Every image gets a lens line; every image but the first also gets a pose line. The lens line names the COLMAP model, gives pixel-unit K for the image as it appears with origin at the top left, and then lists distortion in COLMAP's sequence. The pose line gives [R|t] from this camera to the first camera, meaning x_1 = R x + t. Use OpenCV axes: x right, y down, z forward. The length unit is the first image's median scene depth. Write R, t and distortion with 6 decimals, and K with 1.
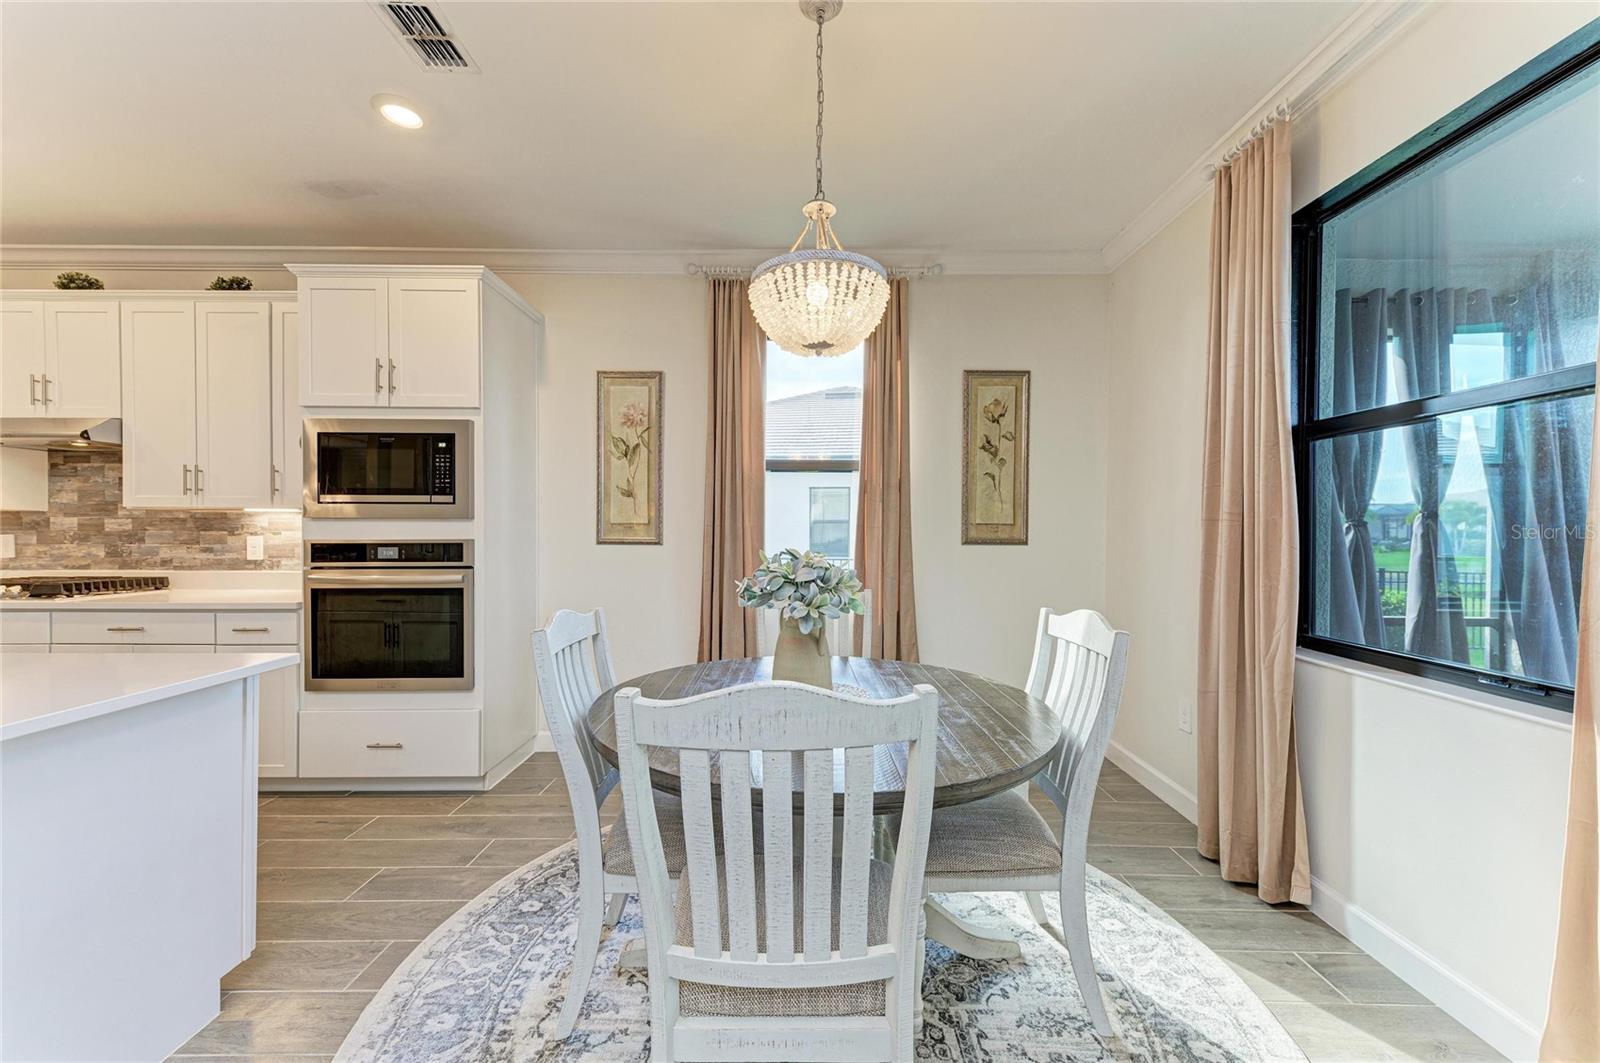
lens RADIAL K [[613.9, 0, 798.3], [0, 613.9, 536.3], [0, 0, 1]] dist [0.028357, -0.007947]
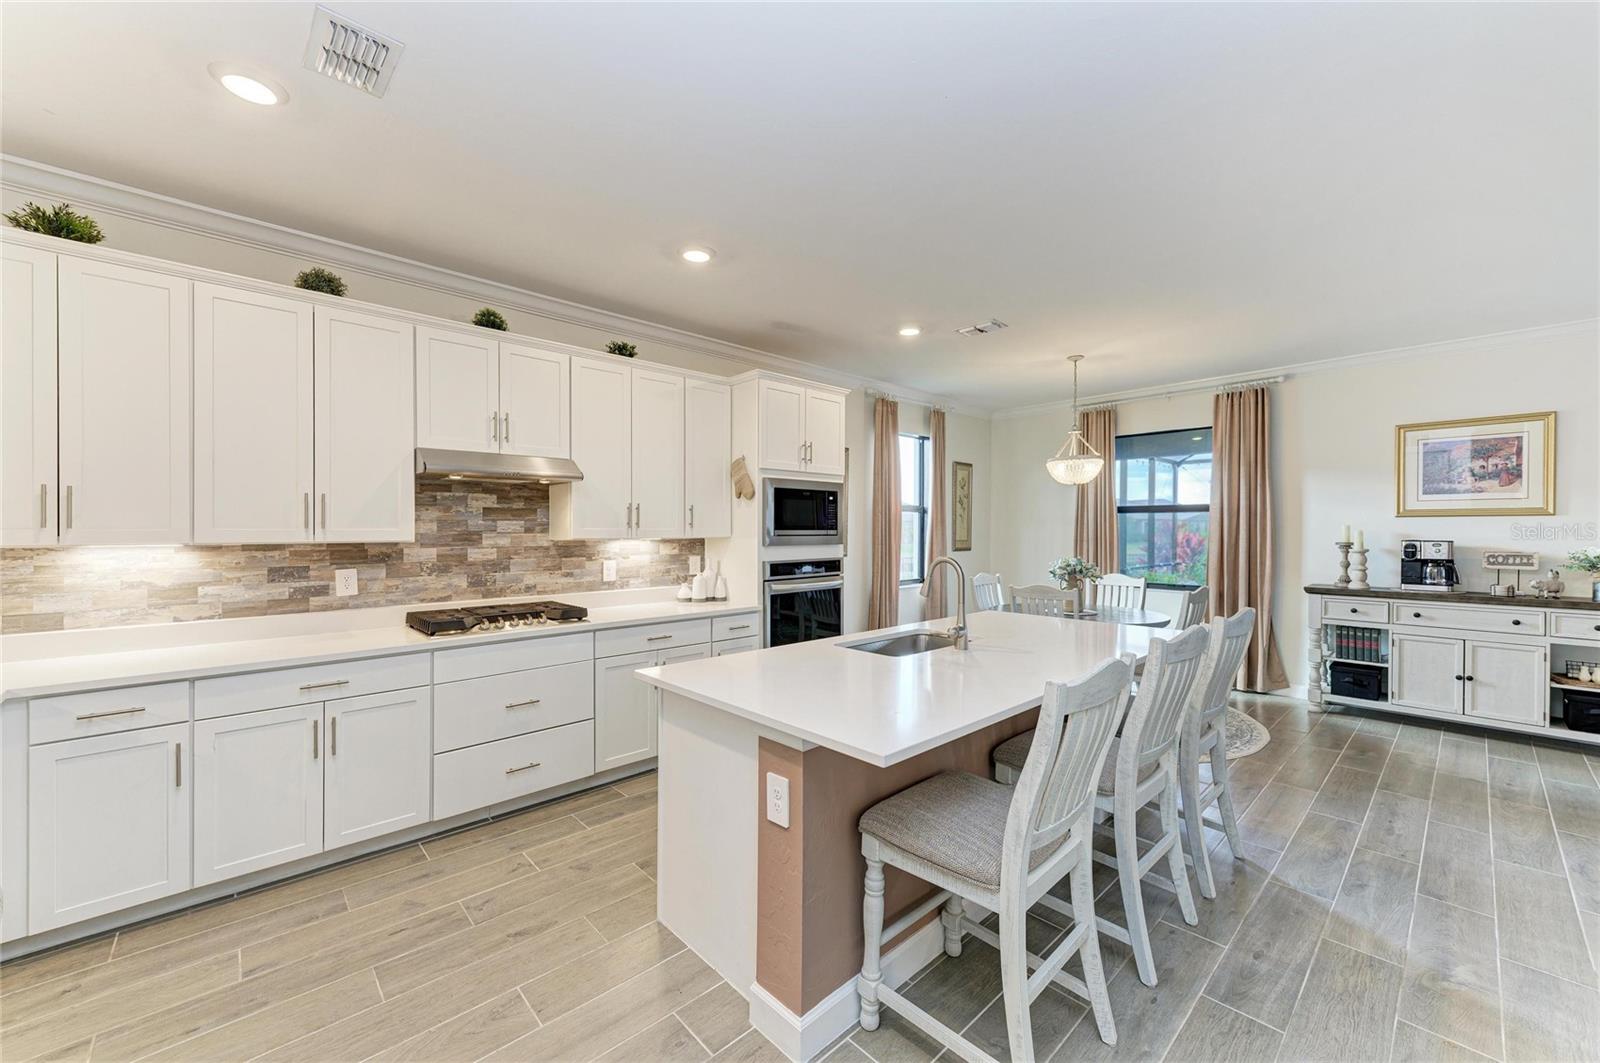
lens RADIAL K [[613.9, 0, 799.5], [0, 613.9, 532.1], [0, 0, 1]] dist [0.028357, -0.007947]
pose [[0.727375, -0.006213, 0.686212, -1.436048], [0.008617, 0.999963, -0.000080, -0.051368], [-0.686186, 0.005971, 0.727401, -0.077014]]
